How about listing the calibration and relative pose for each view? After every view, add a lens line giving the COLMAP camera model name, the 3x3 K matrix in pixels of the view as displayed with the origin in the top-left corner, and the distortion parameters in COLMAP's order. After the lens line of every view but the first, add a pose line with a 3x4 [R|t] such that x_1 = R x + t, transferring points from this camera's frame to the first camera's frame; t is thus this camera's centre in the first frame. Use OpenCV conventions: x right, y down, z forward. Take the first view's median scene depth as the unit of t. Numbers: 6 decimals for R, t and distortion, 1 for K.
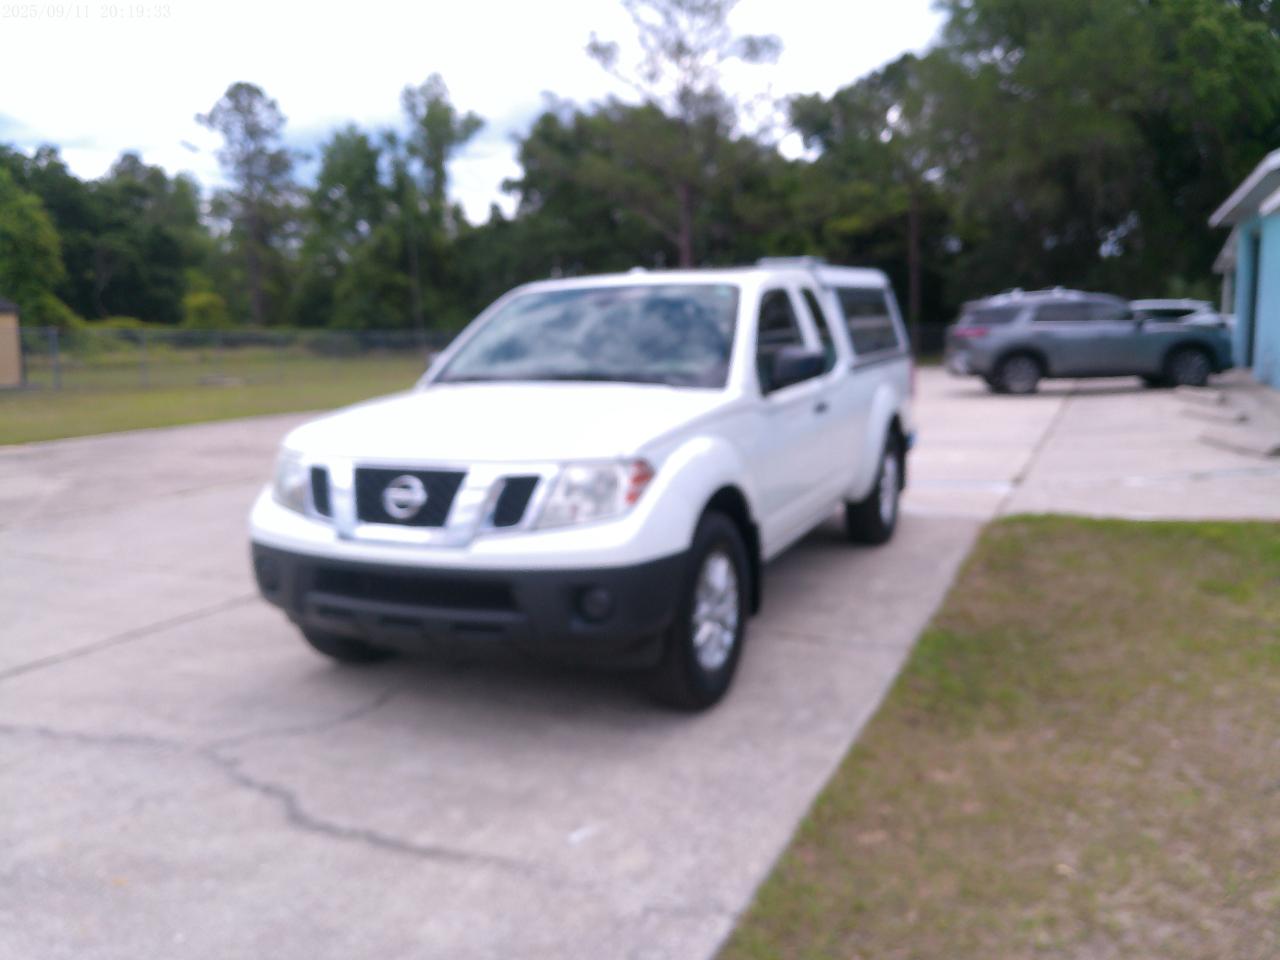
lens RADIAL K [[1056.7, 0, 645.9], [0, 1056.7, 483.7], [0, 0, 1]] dist [-0.000788, -0.010323]
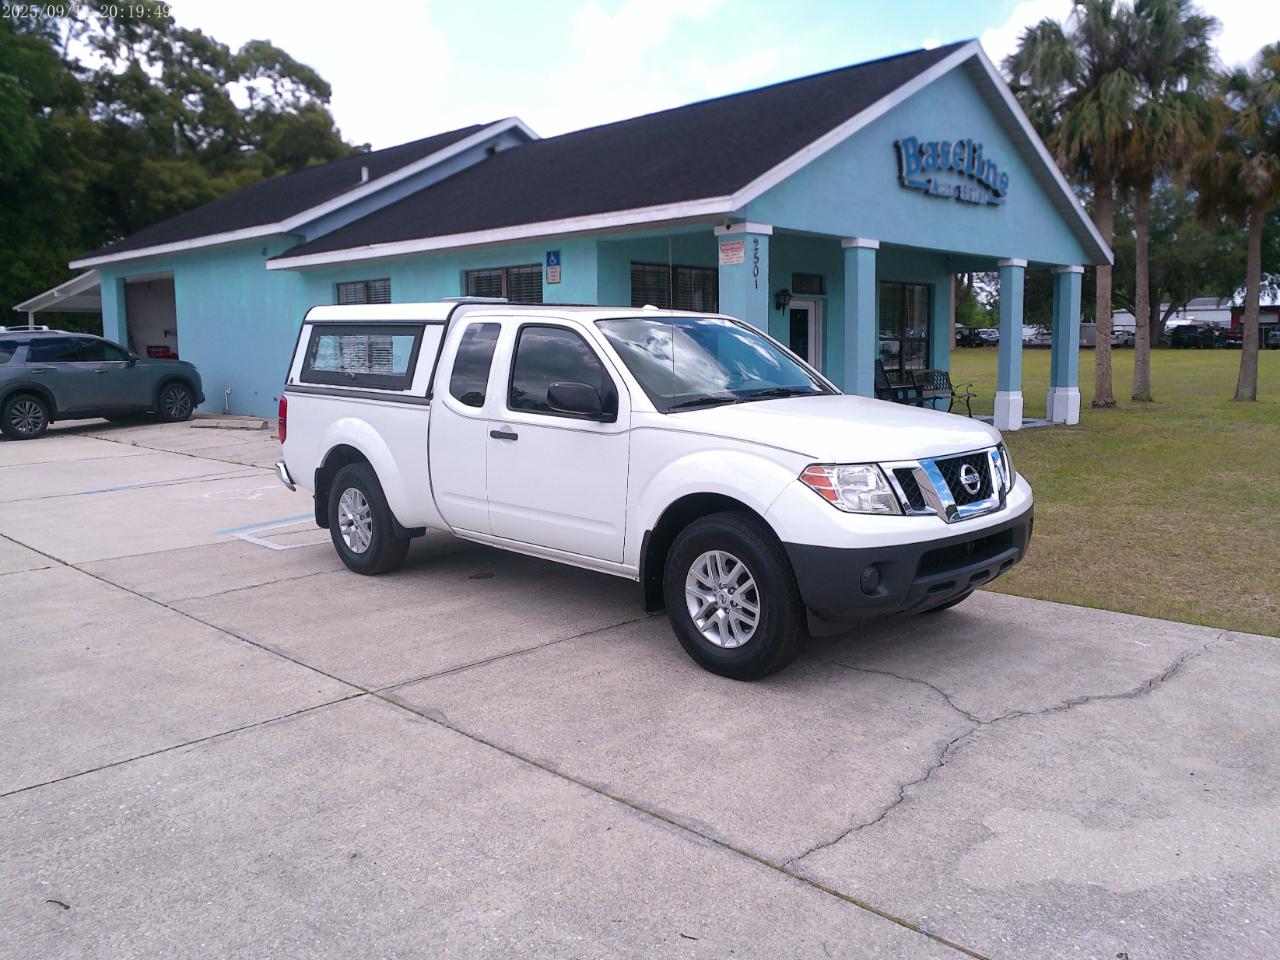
lens RADIAL K [[1014.9, 0, 640.0], [0, 1014.9, 480.0], [0, 0, 1]] dist [0.007917, -0.006434]
pose [[0.365018, -0.107833, 0.924734, -1.381682], [0.142386, 0.988050, 0.059013, -0.108423], [-0.920048, 0.110129, 0.376011, 0.815792]]
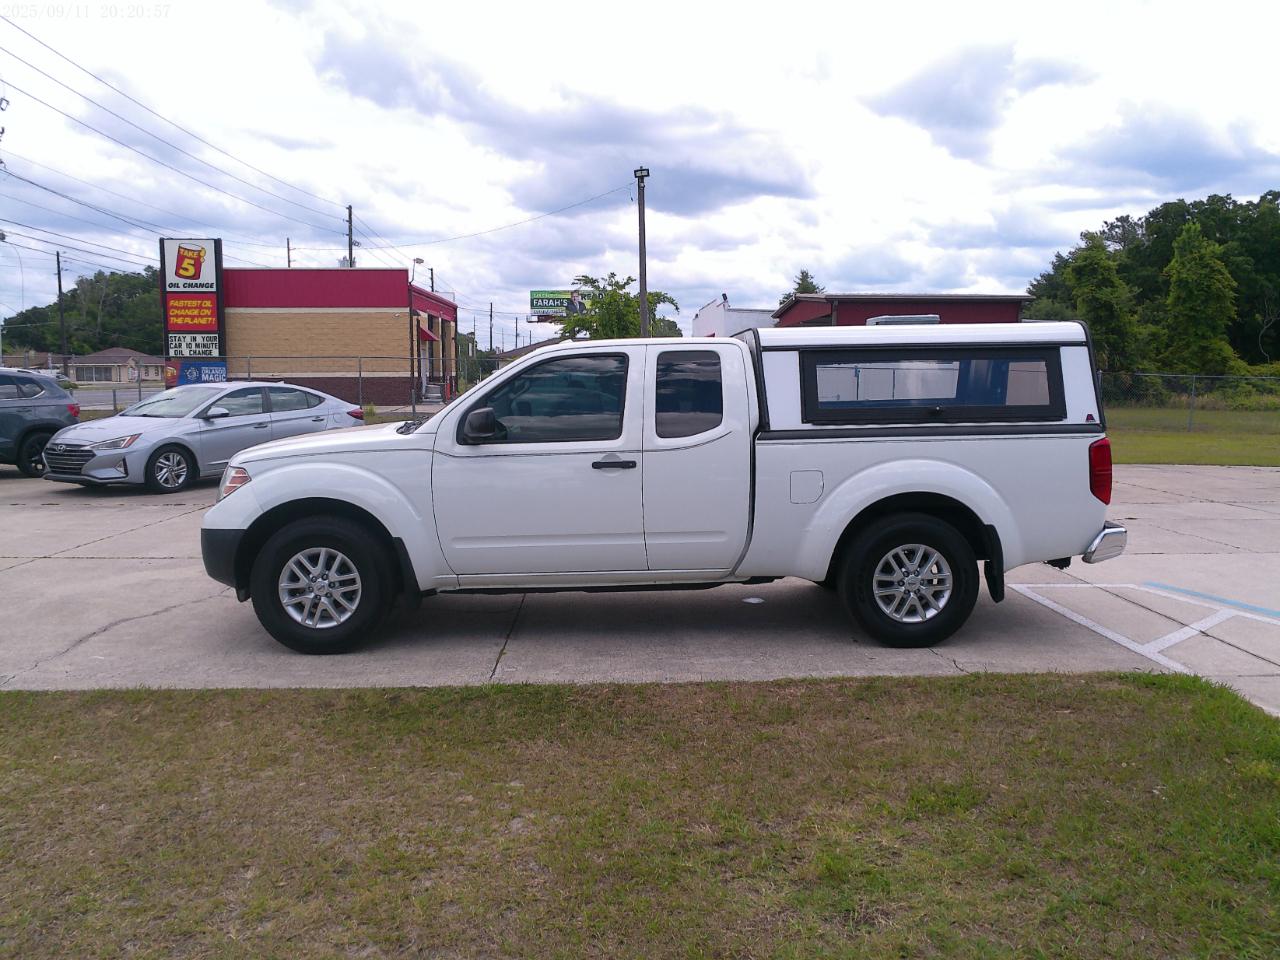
lens RADIAL K [[1026.3, 0, 646.9], [0, 1026.3, 472.1], [0, 0, 1]] dist [0.027539, -0.038378]
pose [[0.445743, 0.099004, -0.889669, 1.437030], [-0.139335, 0.989425, 0.040295, -0.153966], [0.884250, 0.106000, 0.454824, 0.776120]]
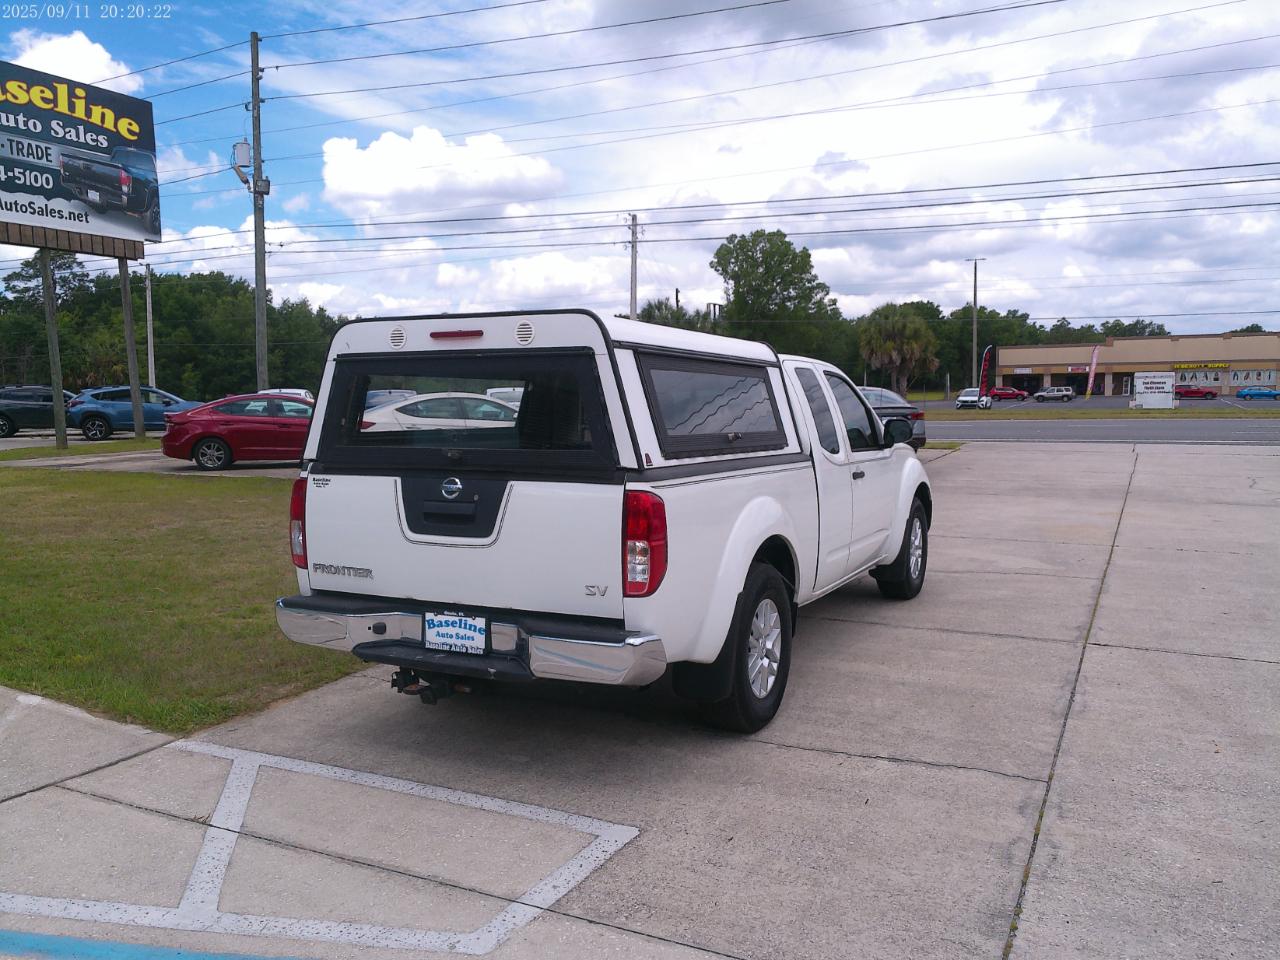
lens RADIAL K [[1056.7, 0, 645.9], [0, 1056.7, 483.7], [0, 0, 1]] dist [-0.000788, -0.010323]
pose [[-0.998811, 0.021773, 0.043629, 0.066790], [0.031390, 0.971817, 0.233639, -0.466901], [-0.037312, 0.234731, -0.971344, 2.987980]]
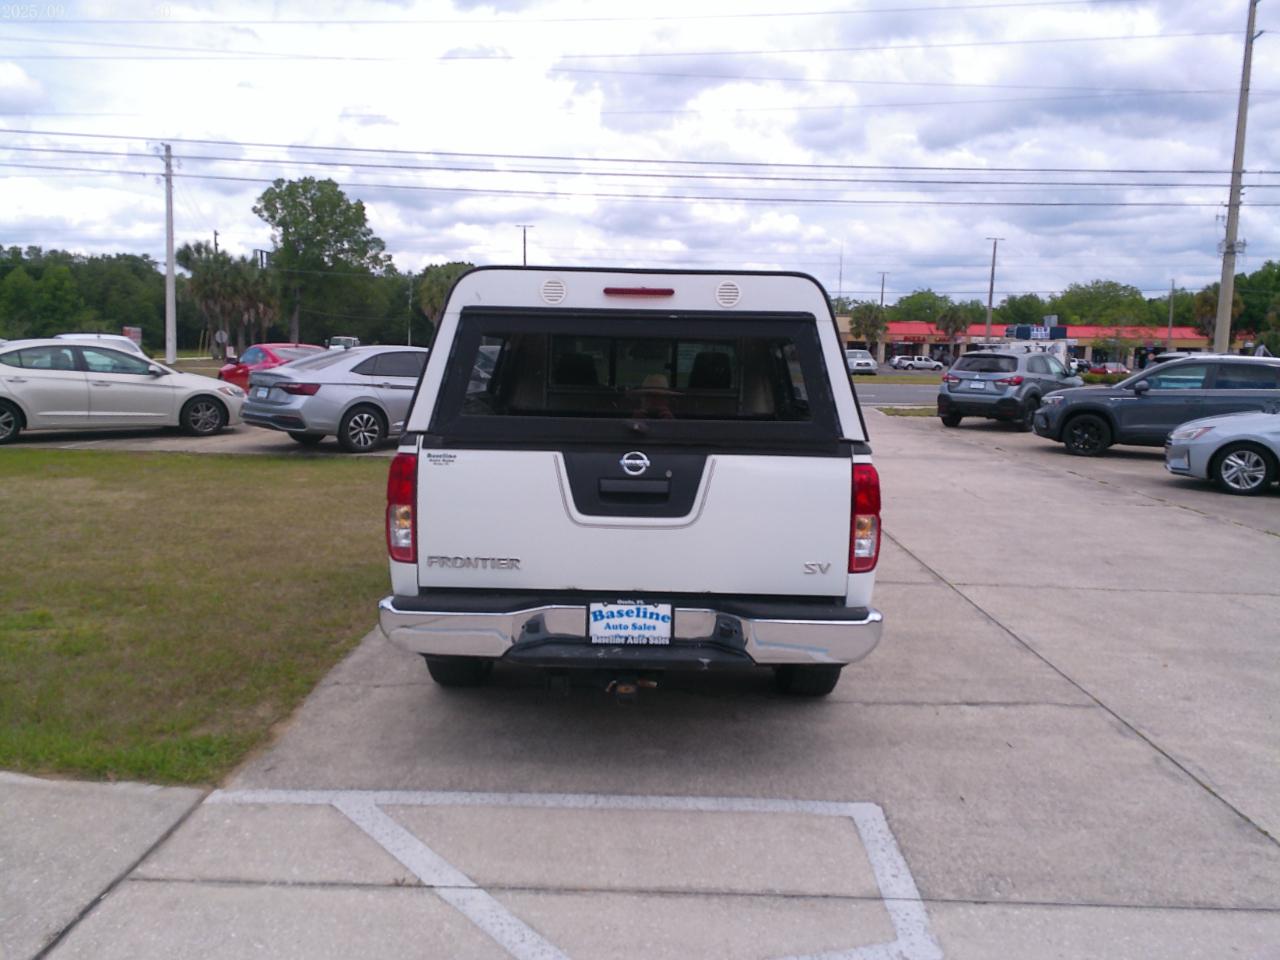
lens RADIAL K [[1030.5, 0, 659.3], [0, 1030.5, 474.4], [0, 0, 1]] dist [0.021137, -0.012169]
pose [[-0.915236, 0.044133, -0.400493, 0.626152], [-0.066489, 0.963813, 0.258155, -0.453989], [0.397393, 0.262901, -0.879182, 2.806435]]
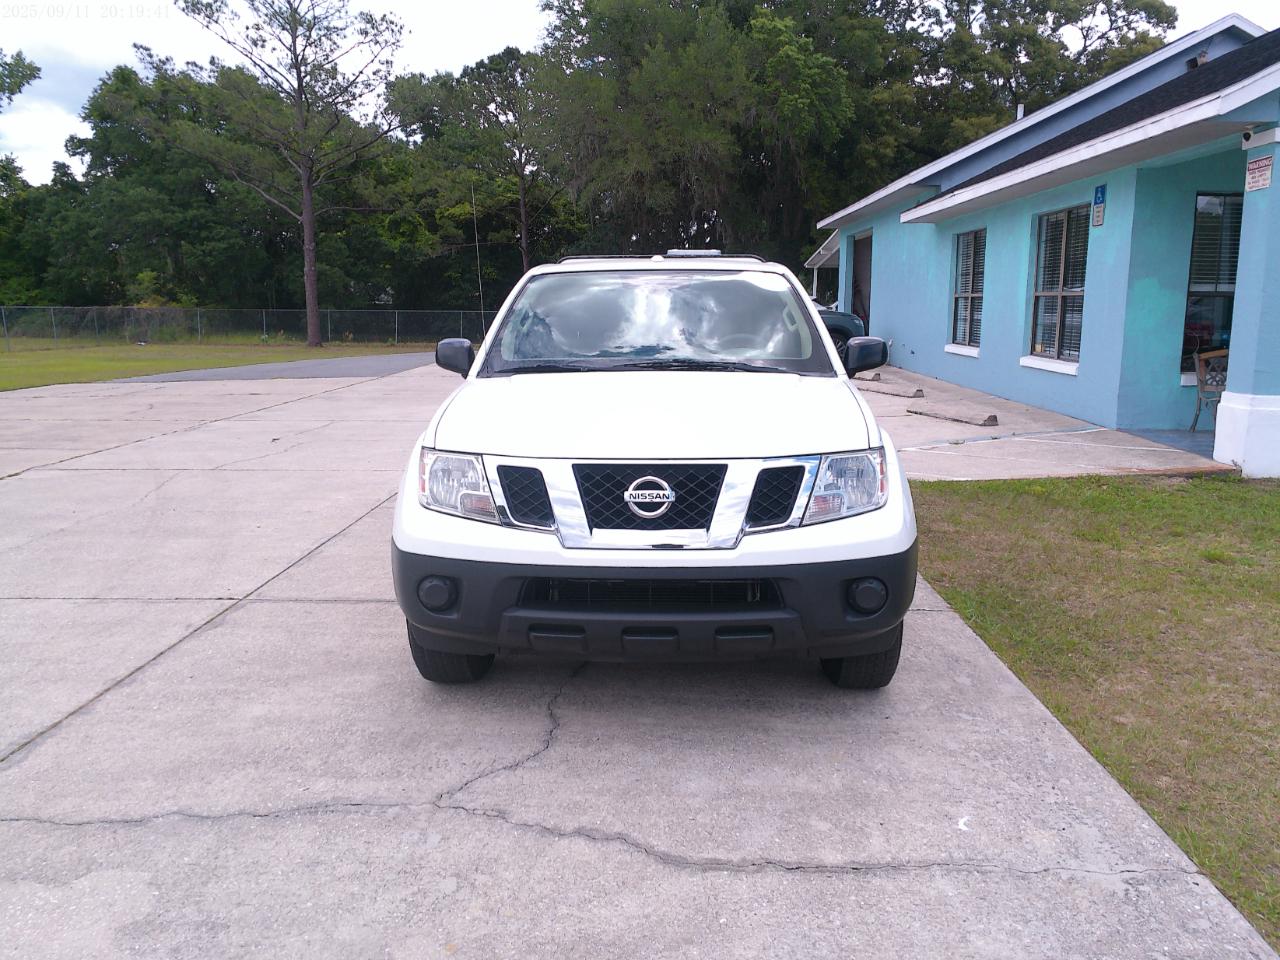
lens RADIAL K [[1014.9, 0, 640.0], [0, 1014.9, 480.0], [0, 0, 1]] dist [0.007917, -0.006434]
pose [[0.924391, -0.044668, 0.378822, -0.514495], [0.037044, 0.998938, 0.027395, -0.023728], [-0.379643, -0.011291, 0.925064, 0.165244]]
